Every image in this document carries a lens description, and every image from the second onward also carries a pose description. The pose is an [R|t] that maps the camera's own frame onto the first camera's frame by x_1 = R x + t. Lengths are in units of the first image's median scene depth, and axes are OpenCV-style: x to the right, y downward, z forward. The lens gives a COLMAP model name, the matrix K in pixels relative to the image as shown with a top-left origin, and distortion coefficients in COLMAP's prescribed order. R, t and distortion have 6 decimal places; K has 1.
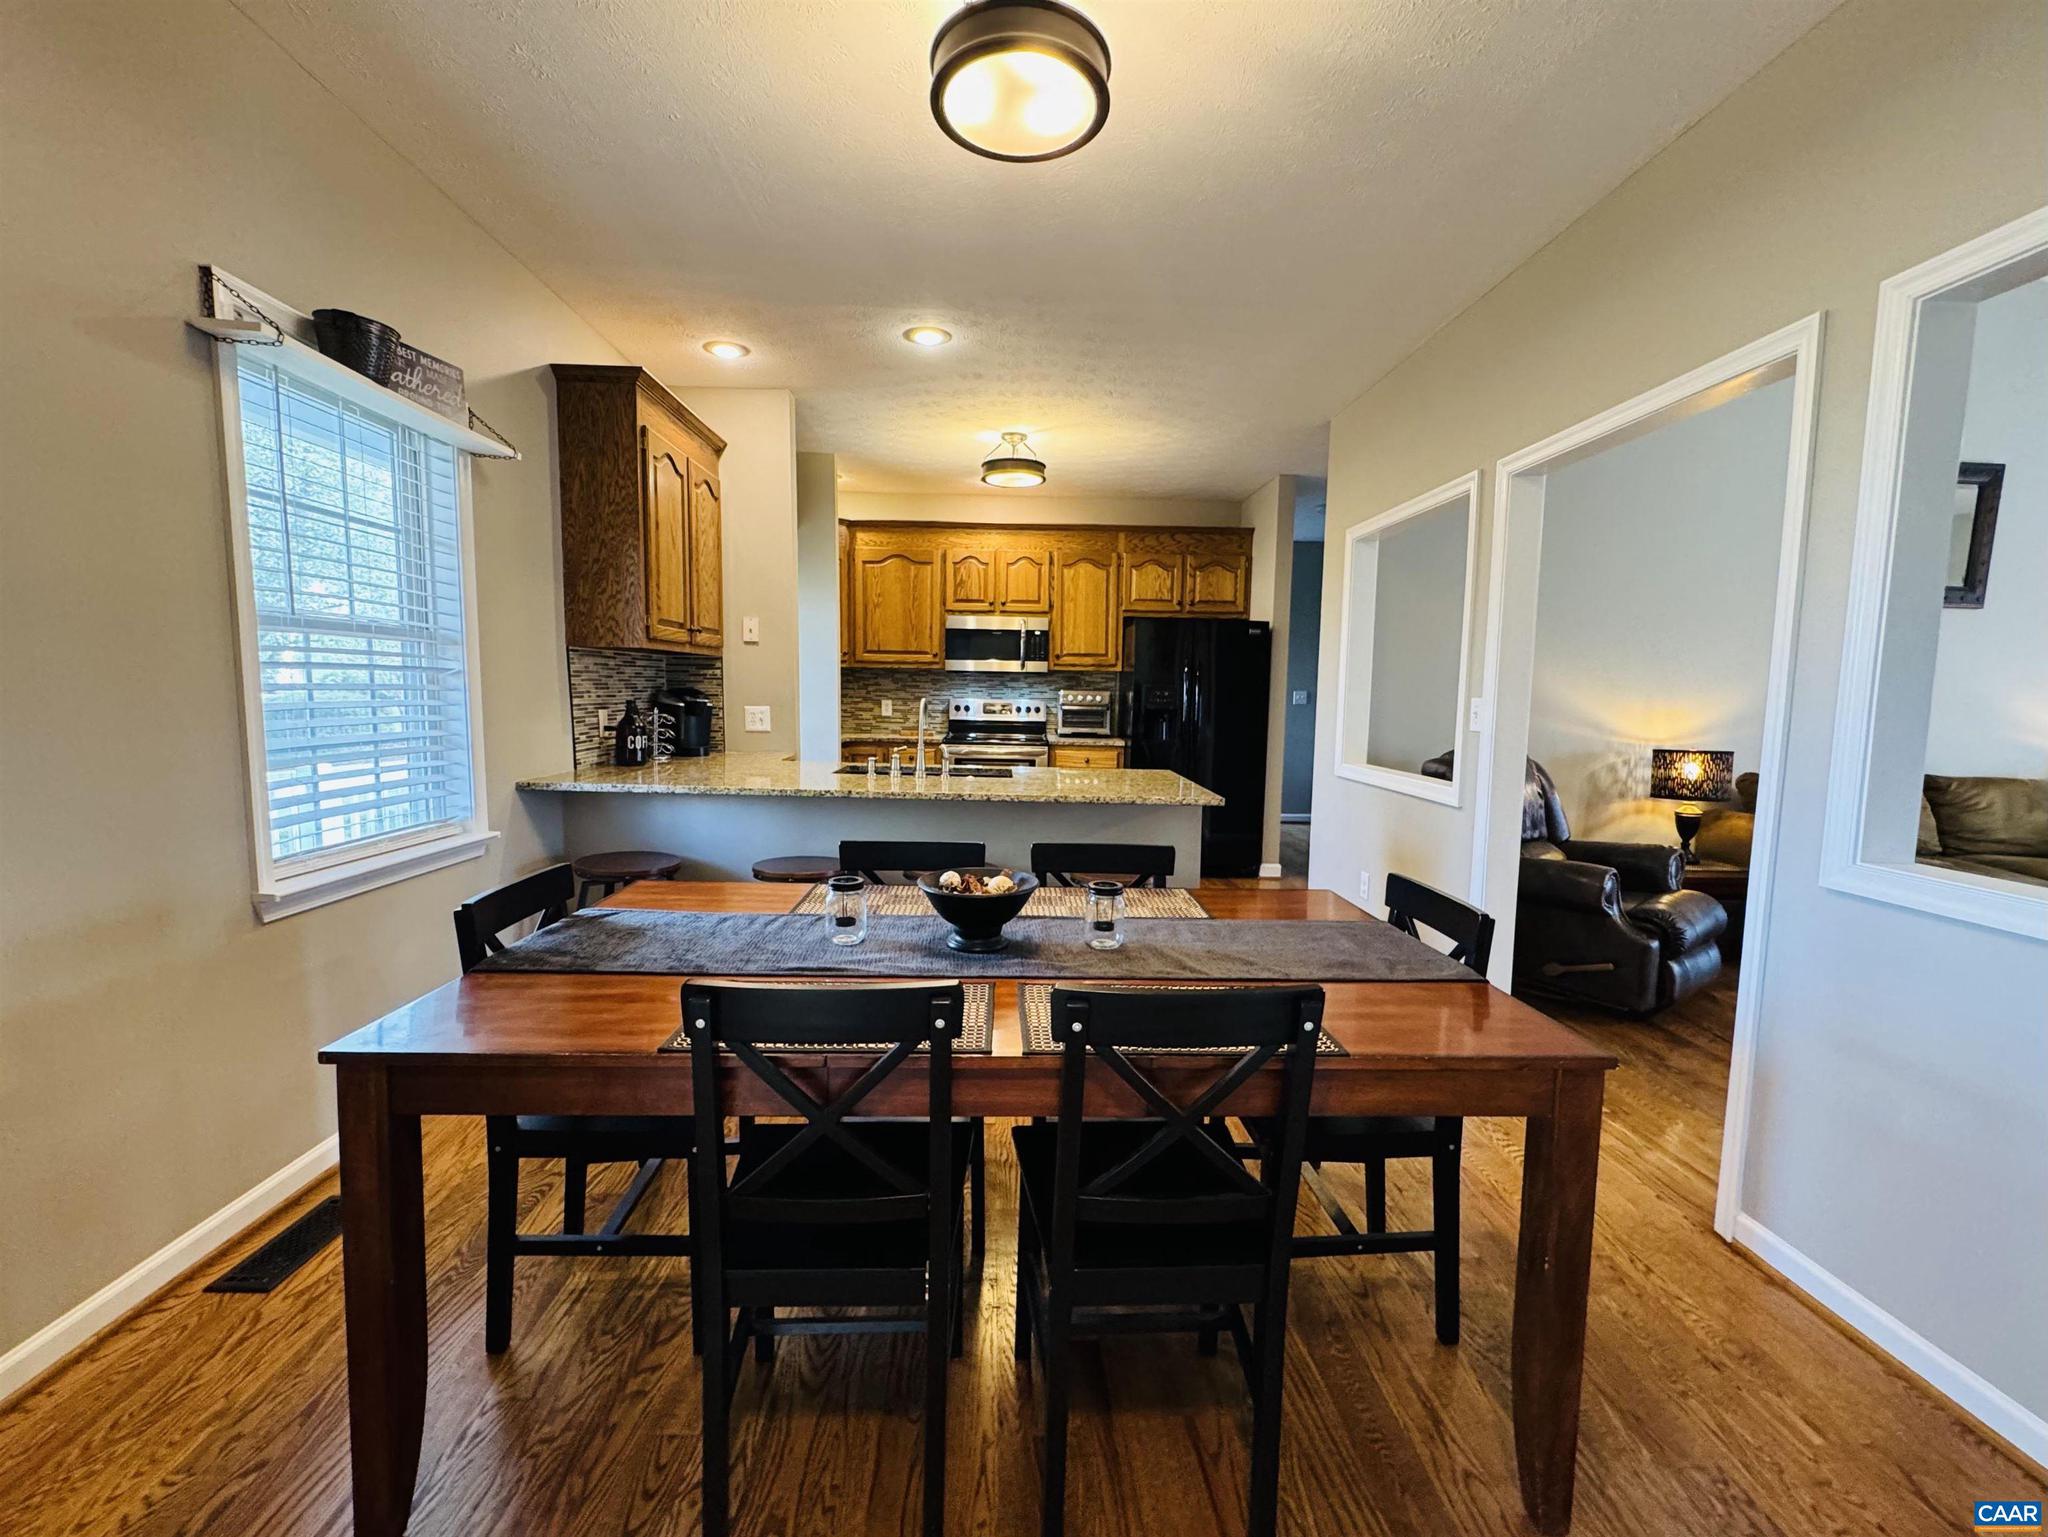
lens RADIAL K [[862.5, 0, 1020.7], [0, 862.5, 768.7], [0, 0, 1]] dist [0.001438, -0.000643]
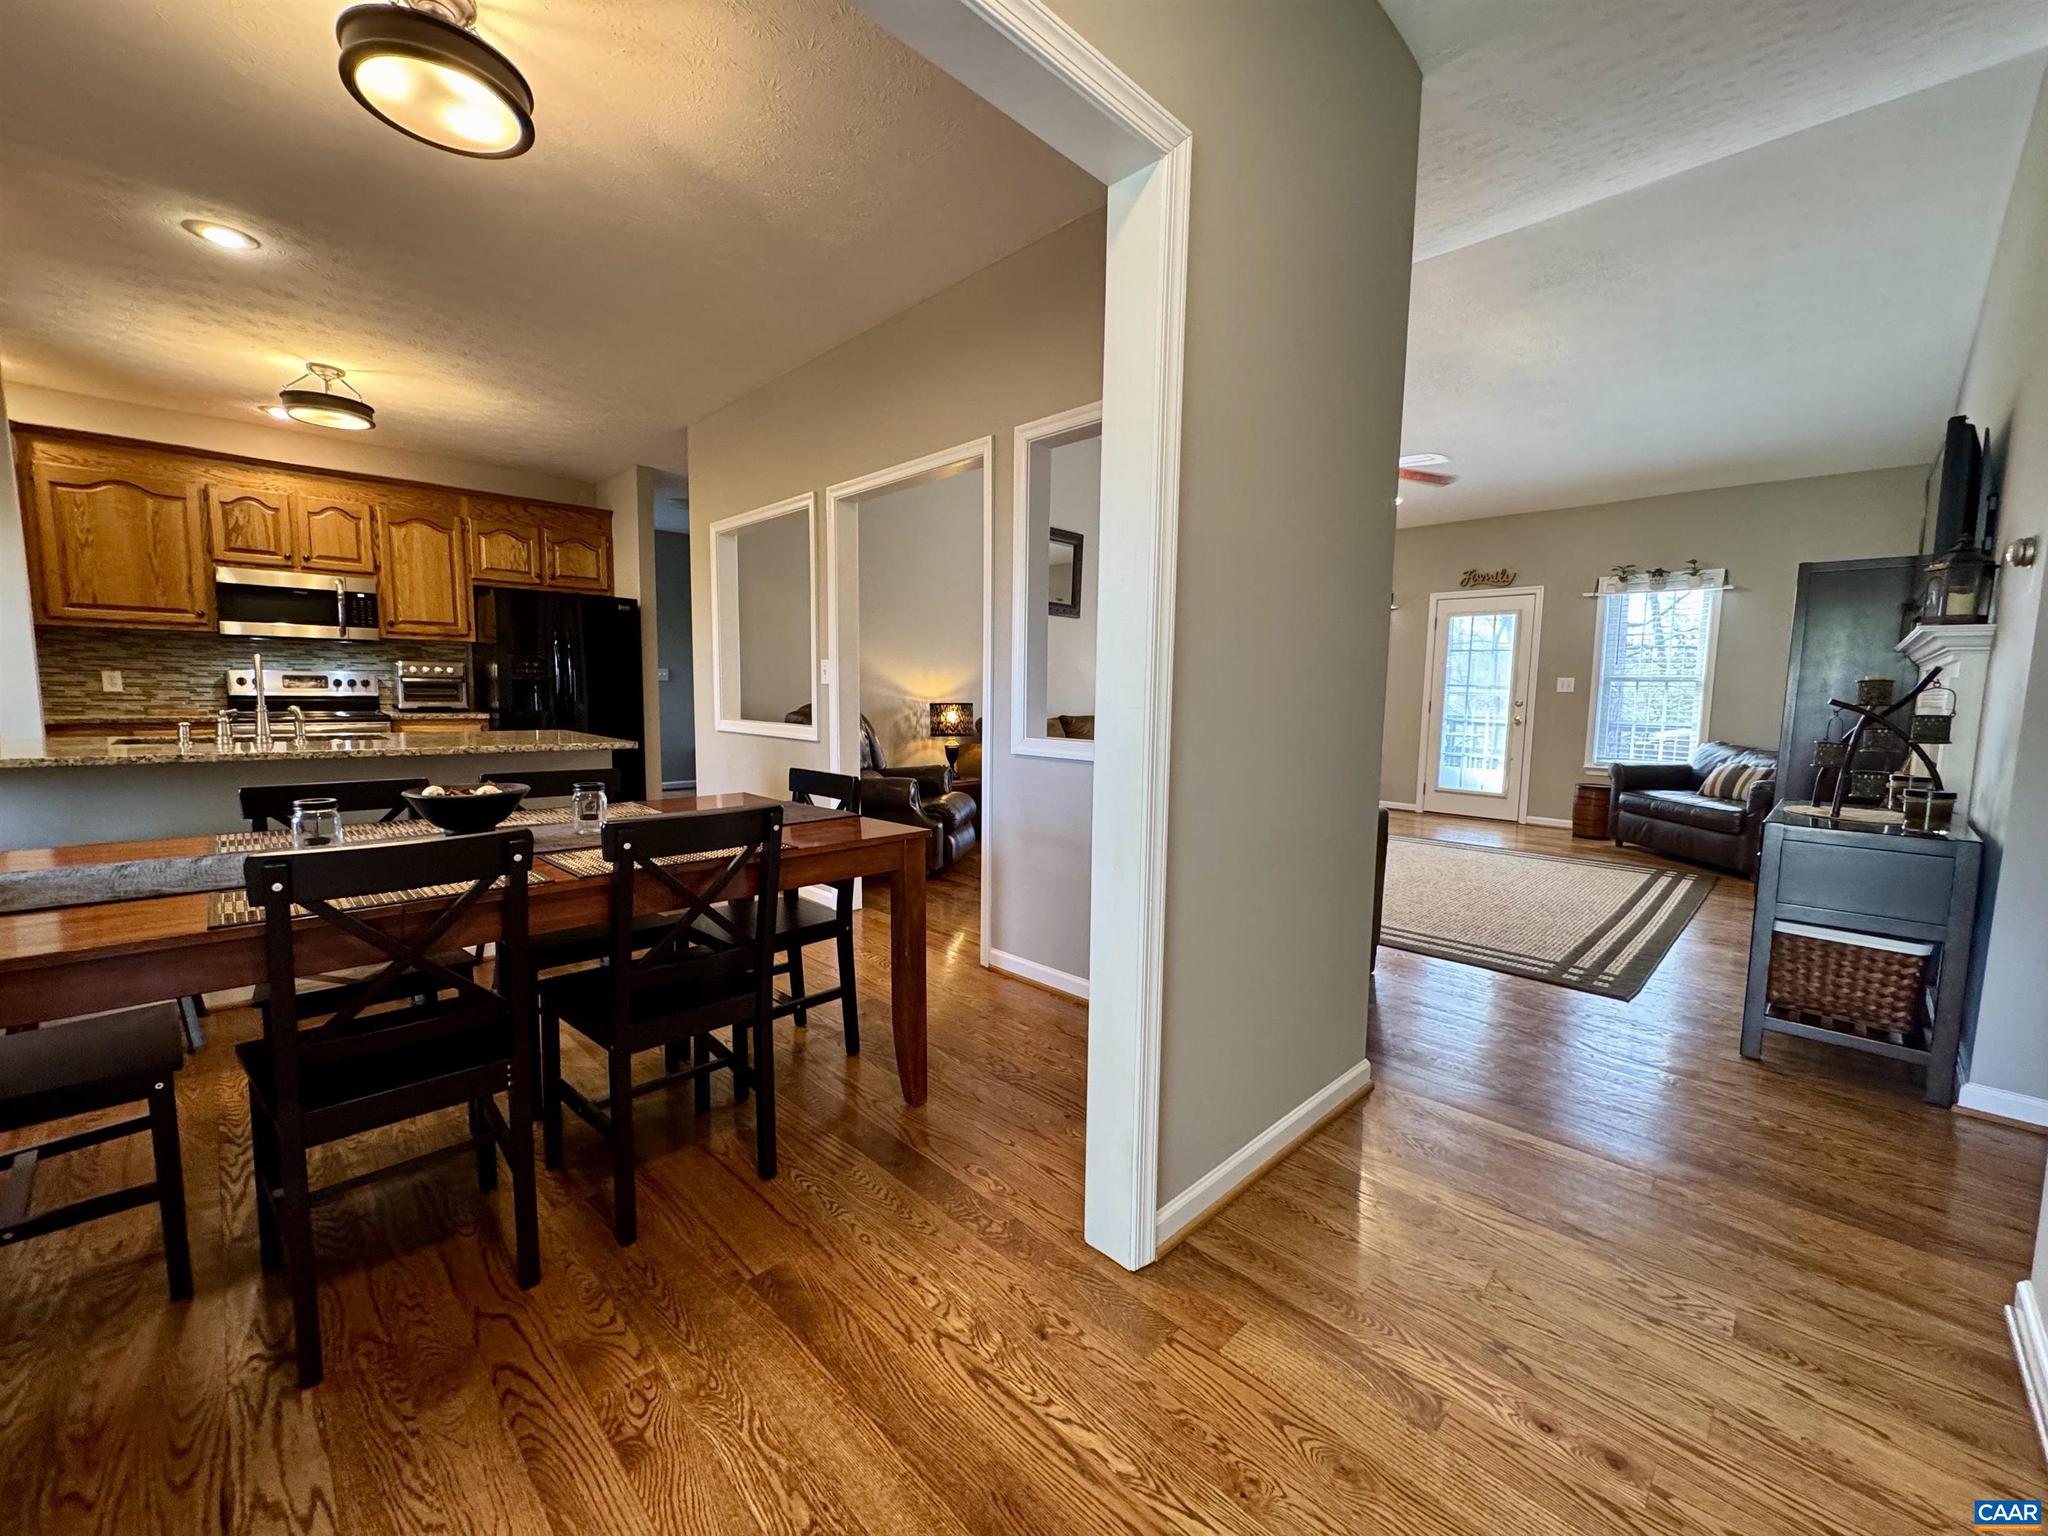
lens RADIAL K [[817.9, 0, 1027.0], [0, 817.9, 768.6], [0, 0, 1]] dist [0.000355, -0.000029]
pose [[0.728421, -0.074318, 0.681088, -0.091711], [0.062770, 0.997158, 0.041674, 0.038447], [-0.682249, 0.012396, 0.731015, -0.113720]]
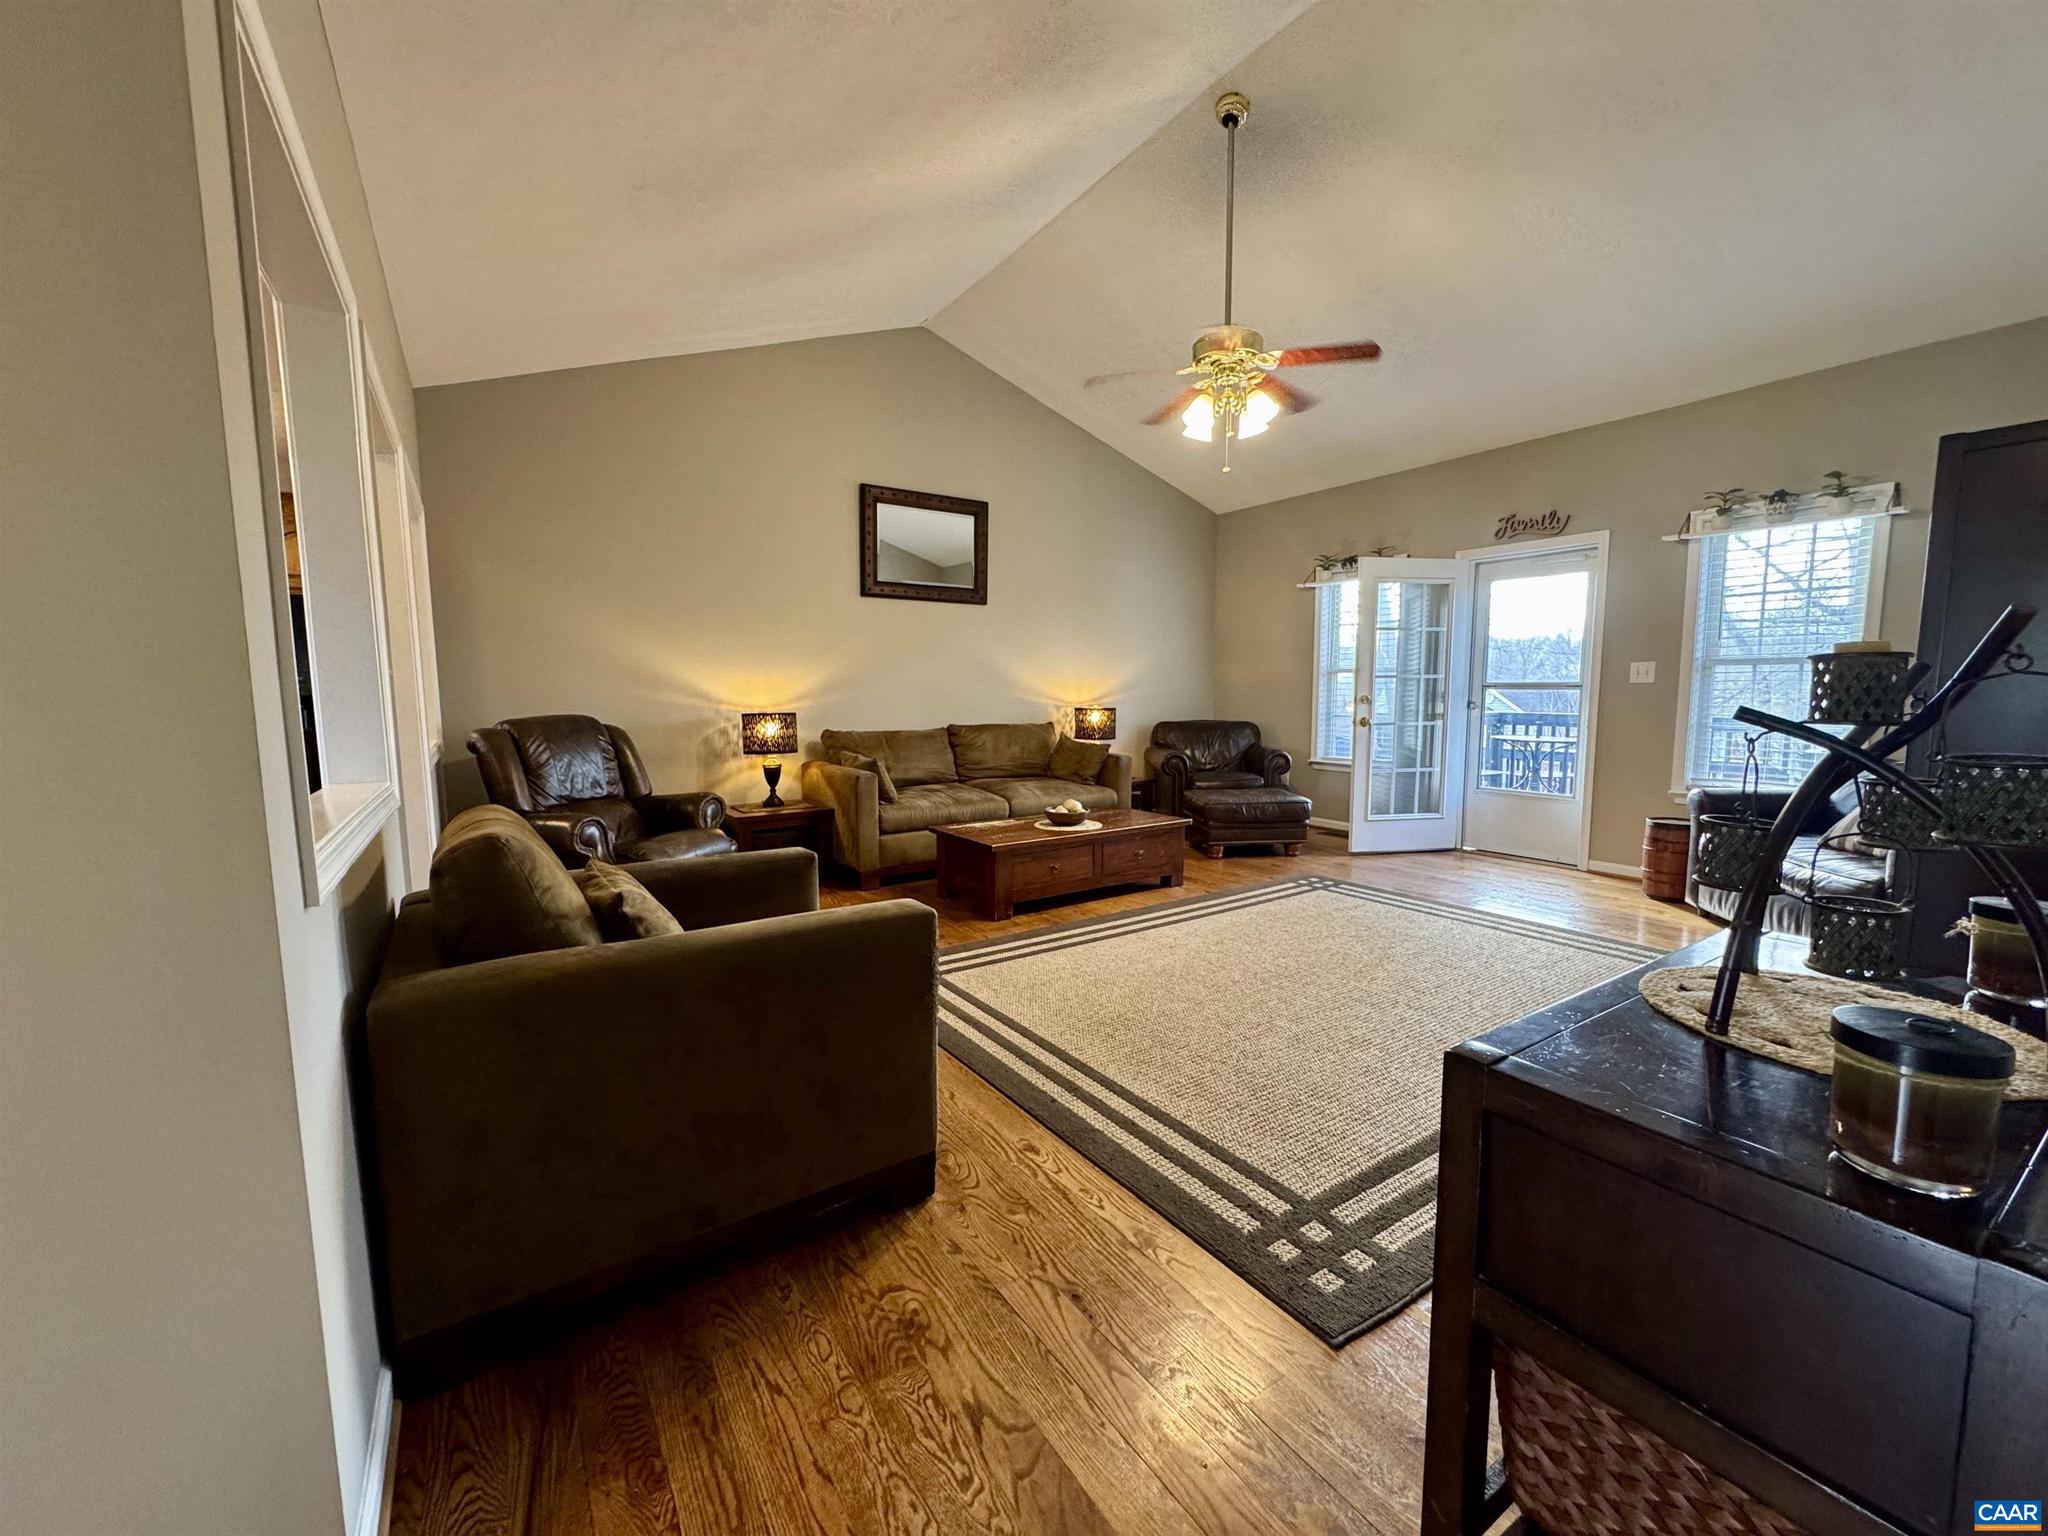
lens RADIAL K [[817.9, 0, 1024.3], [0, 817.9, 769.2], [0, 0, 1]] dist [0.000355, -0.000029]
pose [[0.850298, -0.076125, 0.520766, 0.451703], [0.070968, 0.997031, 0.029869, 0.046023], [-0.521494, 0.011560, 0.853177, -0.166353]]
